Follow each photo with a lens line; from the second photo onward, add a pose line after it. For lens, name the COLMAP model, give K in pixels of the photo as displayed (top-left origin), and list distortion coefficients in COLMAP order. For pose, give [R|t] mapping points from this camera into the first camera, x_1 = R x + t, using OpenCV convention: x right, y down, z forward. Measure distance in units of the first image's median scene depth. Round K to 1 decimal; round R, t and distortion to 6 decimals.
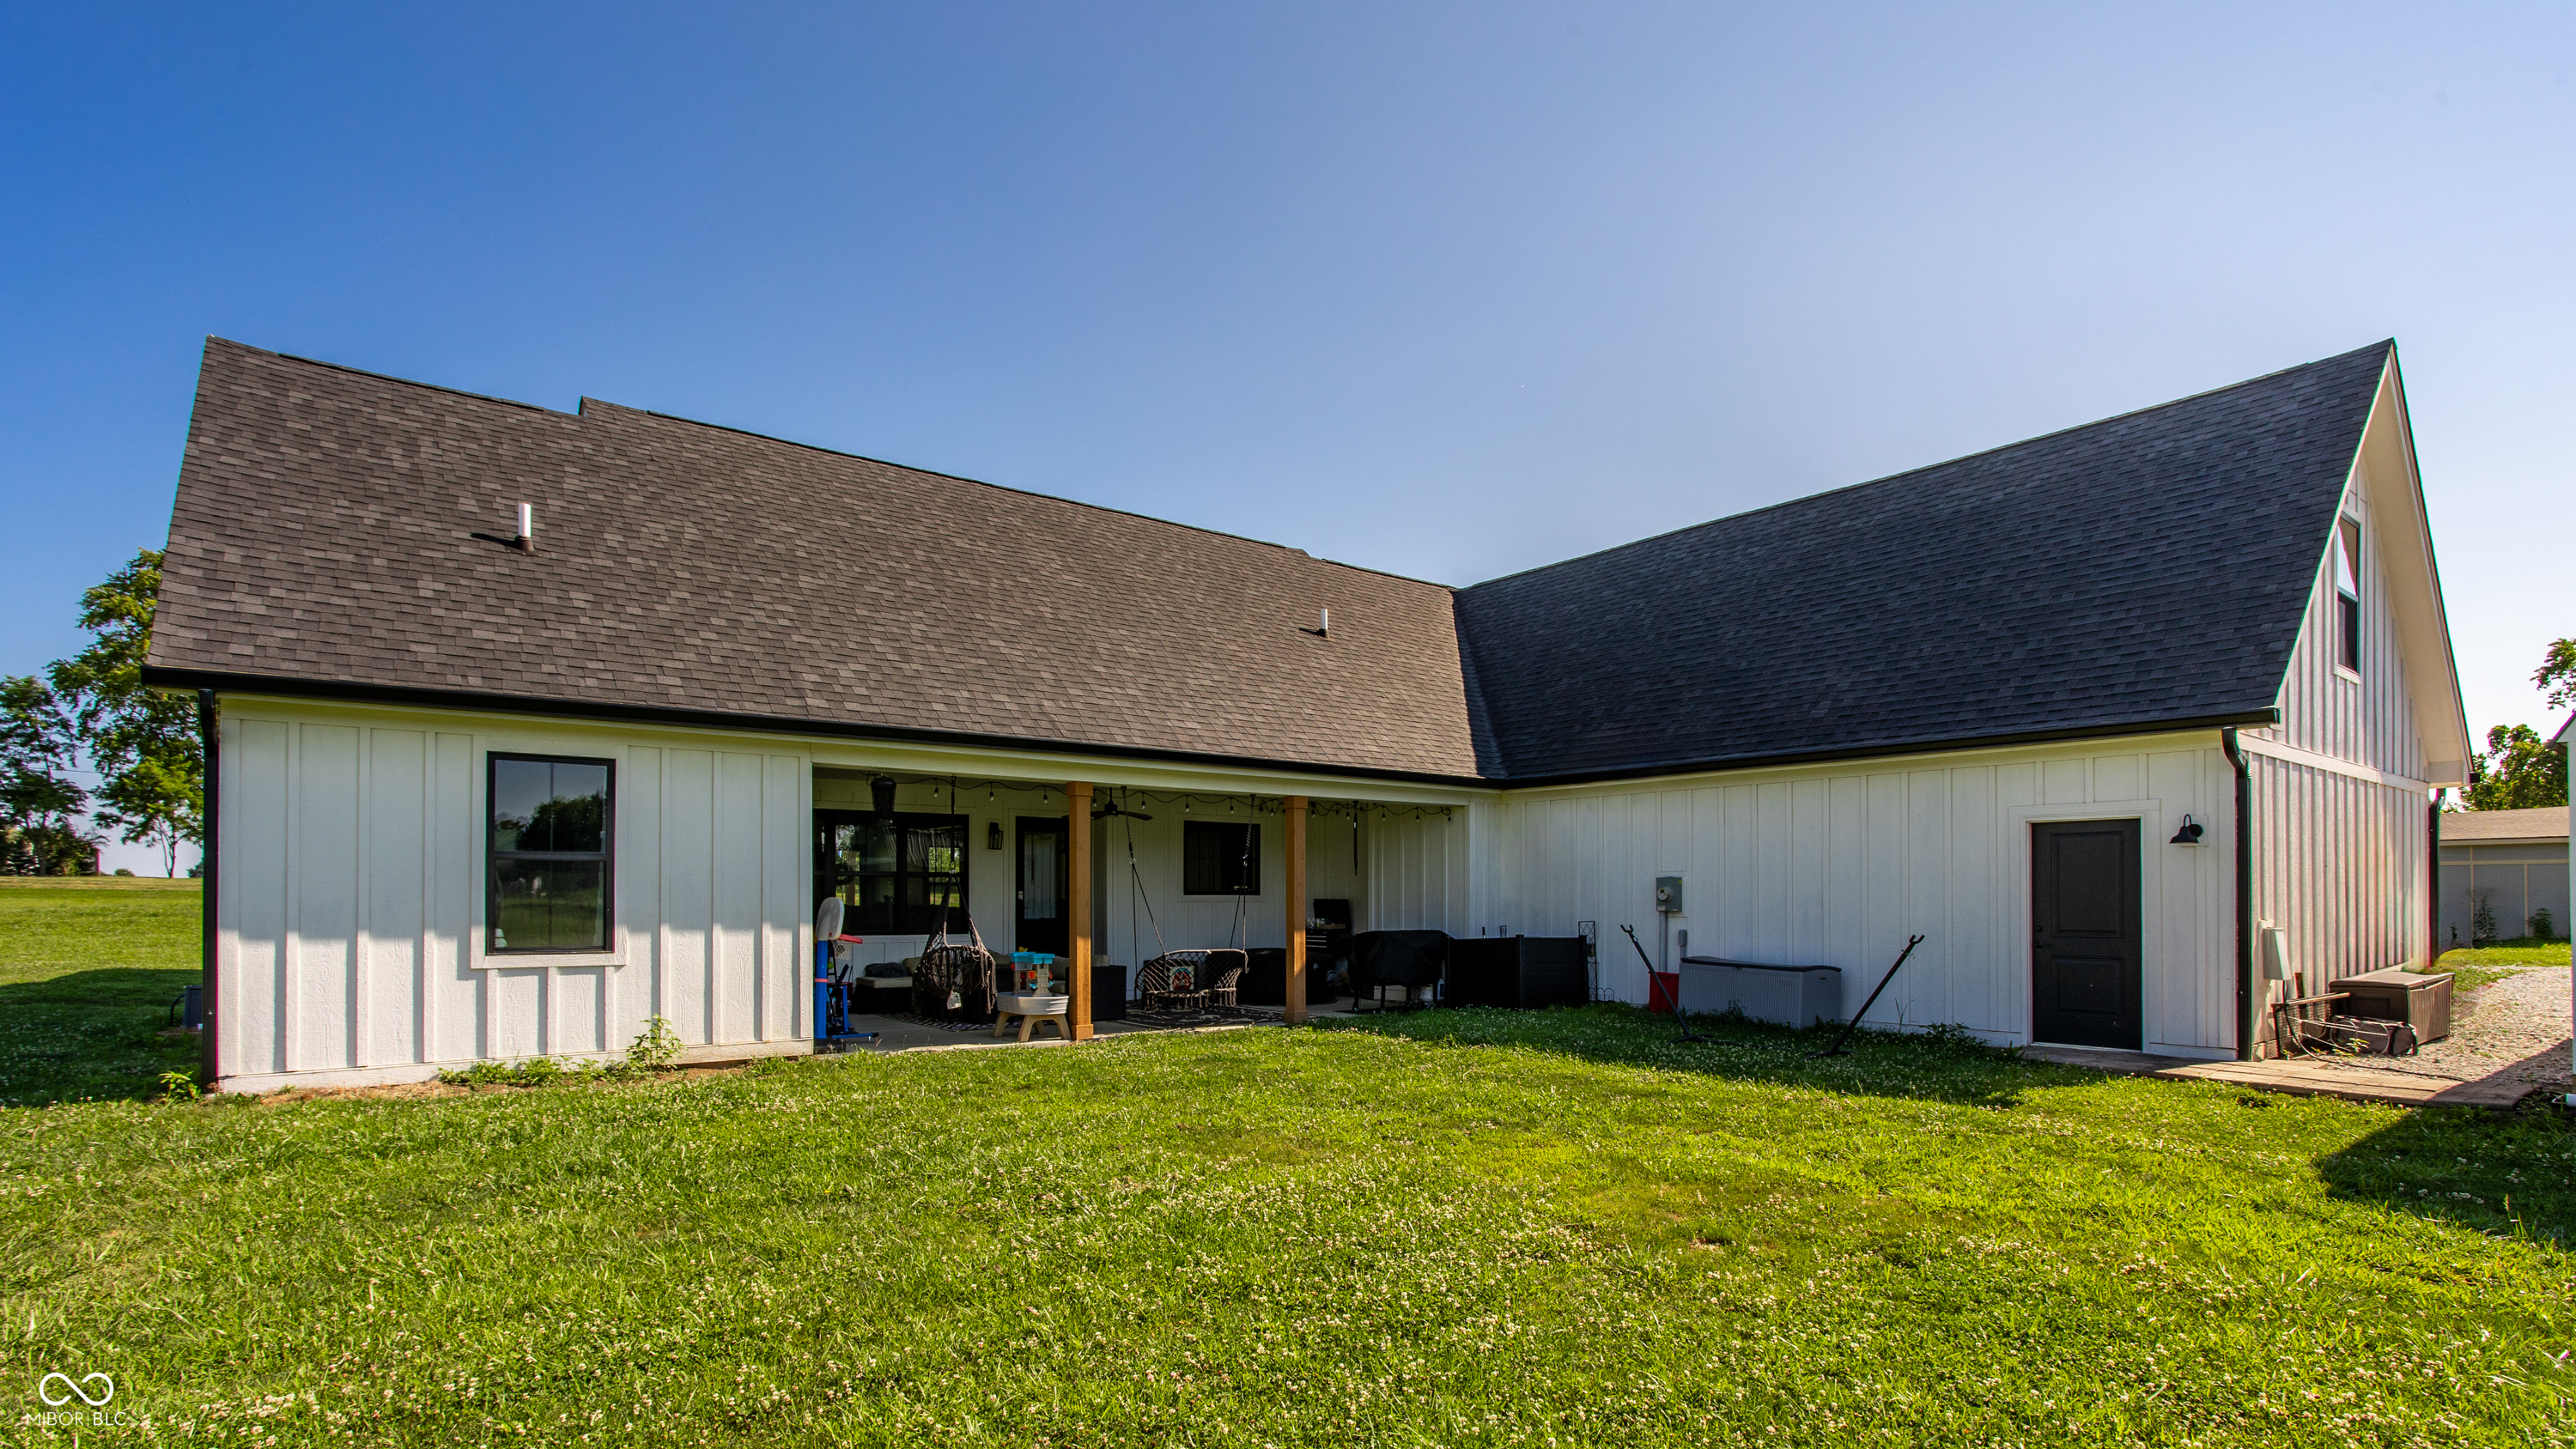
lens RADIAL K [[1280.5, 0, 1243.6], [0, 1280.5, 816.4], [0, 0, 1]] dist [-0.002303, 0.000440]
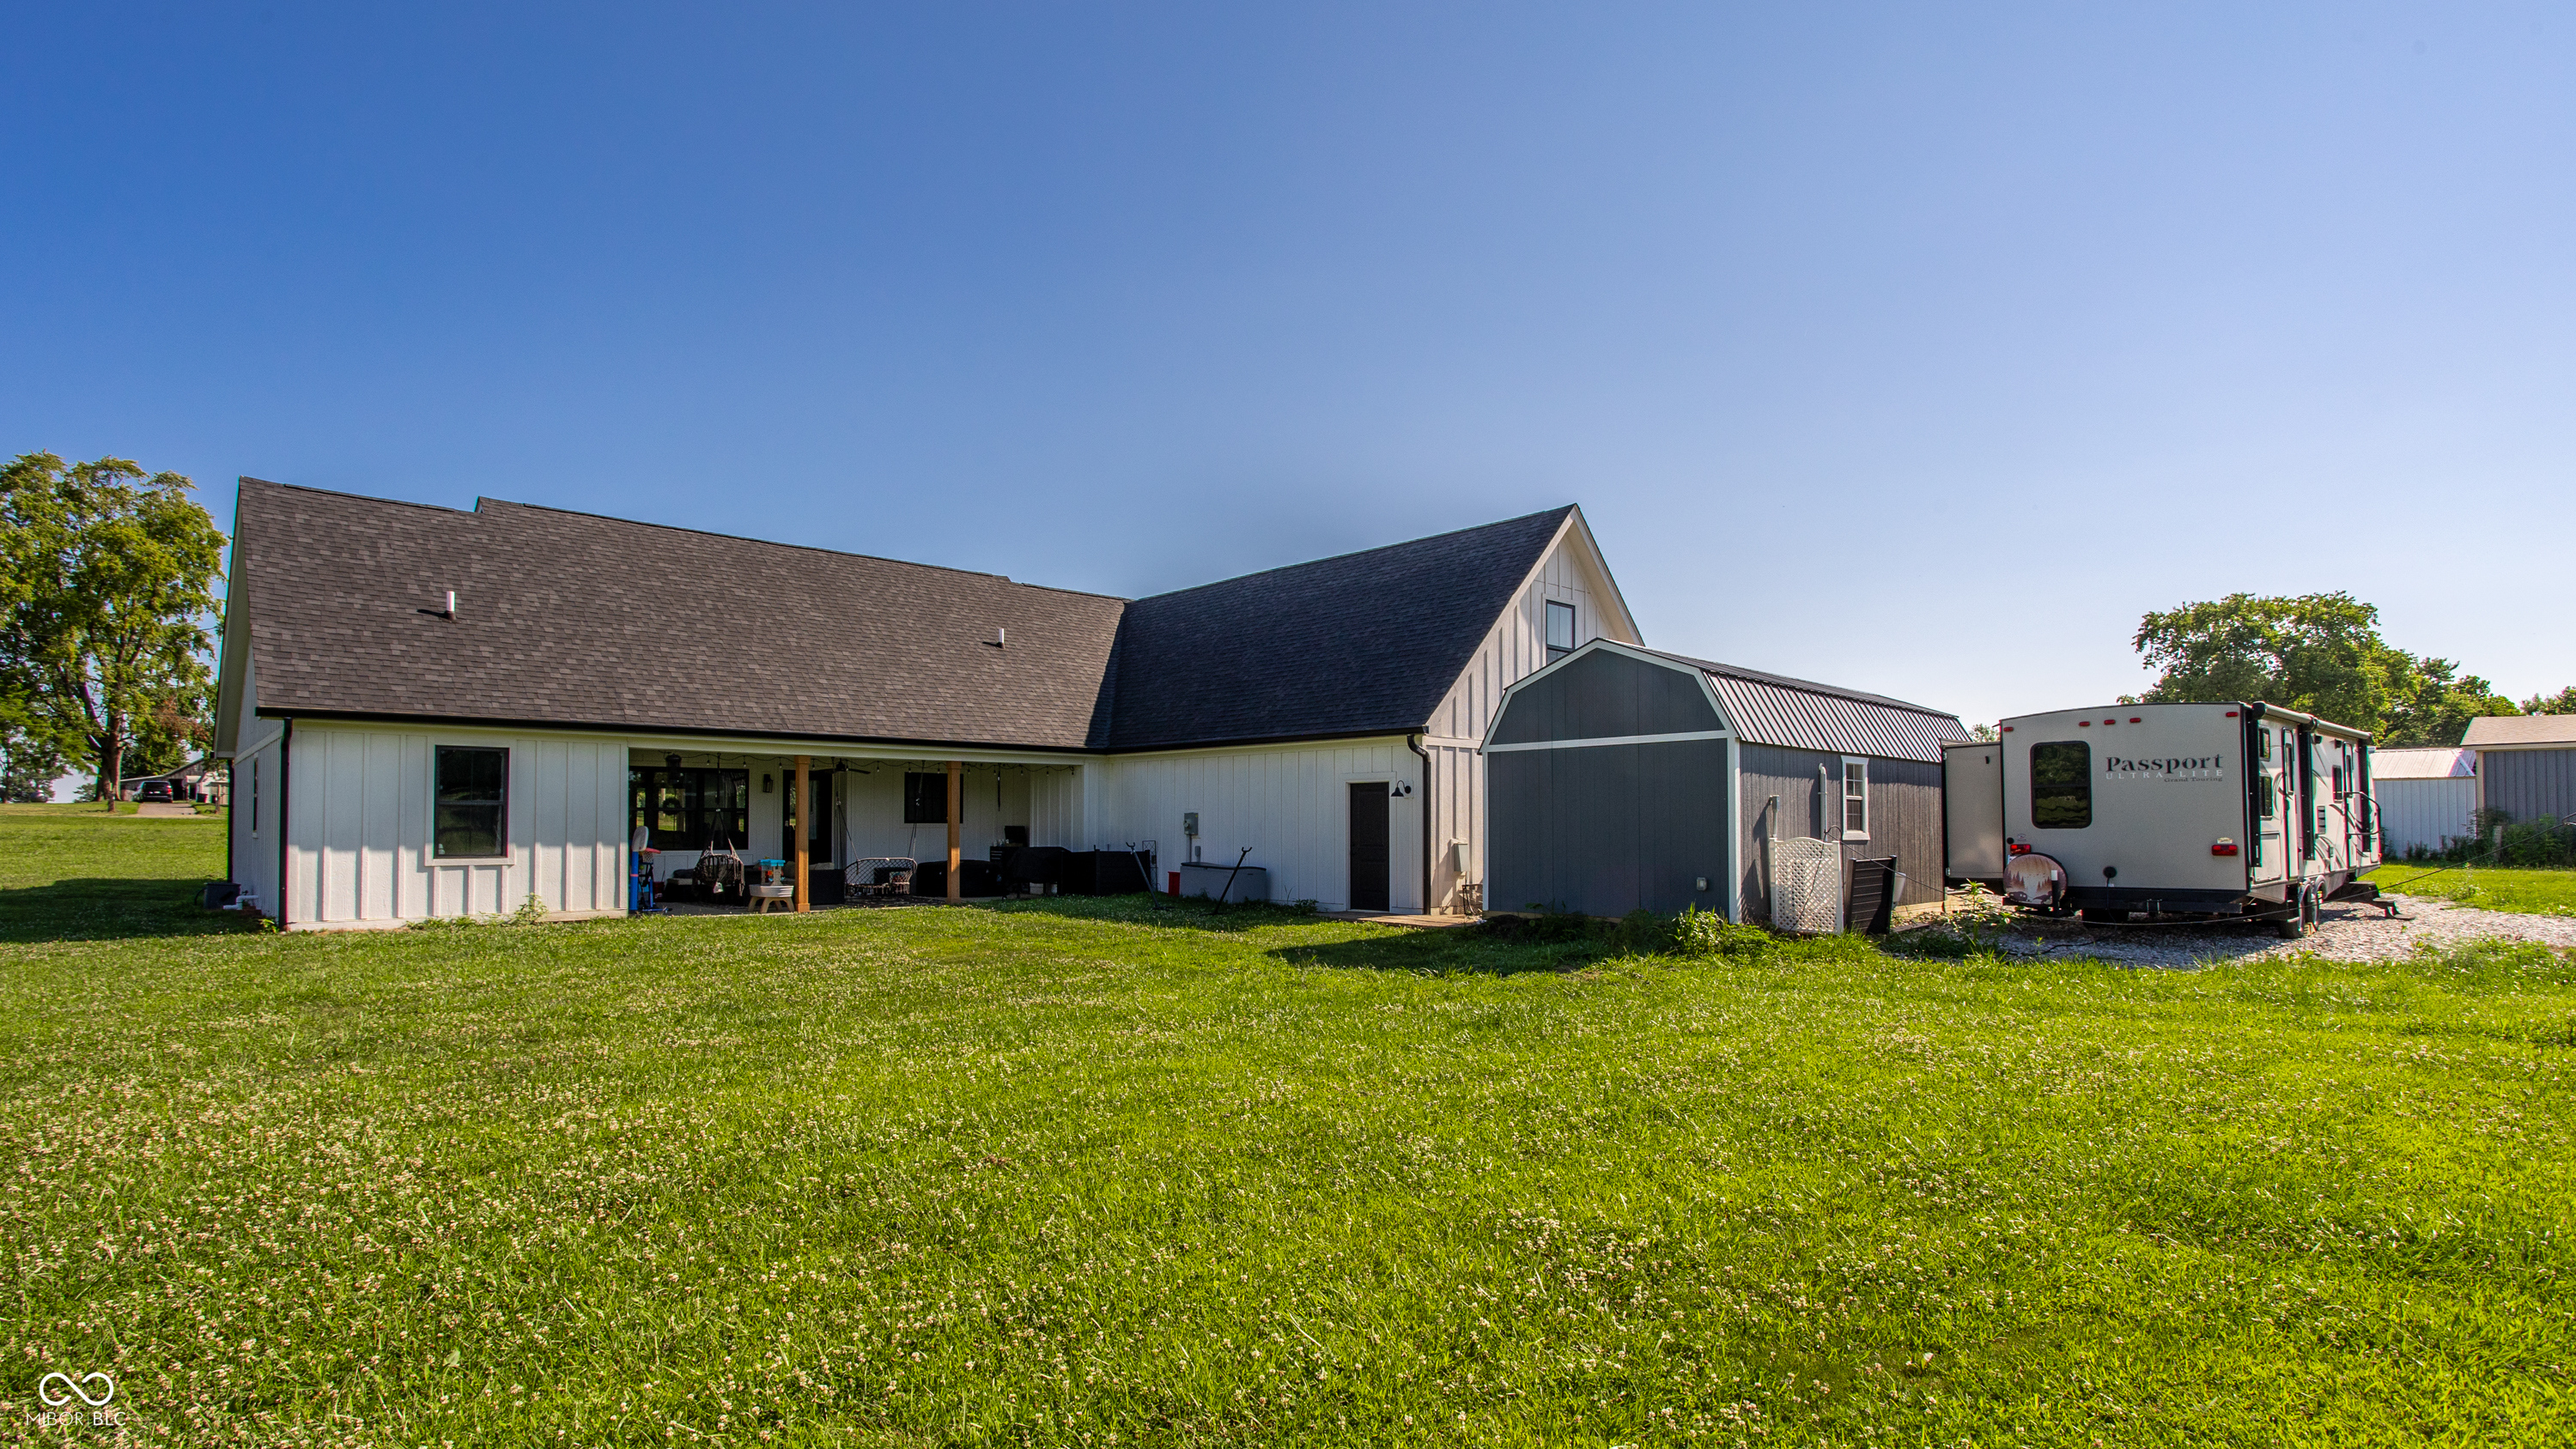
lens RADIAL K [[1263.7, 0, 1233.6], [0, 1263.7, 732.8], [0, 0, 1]] dist [0.002810, 0.000299]
pose [[0.995637, 0.006486, 0.093085, 0.272281], [-0.005938, 0.999963, -0.006161, -0.049305], [-0.093121, 0.005581, 0.995639, -0.663126]]
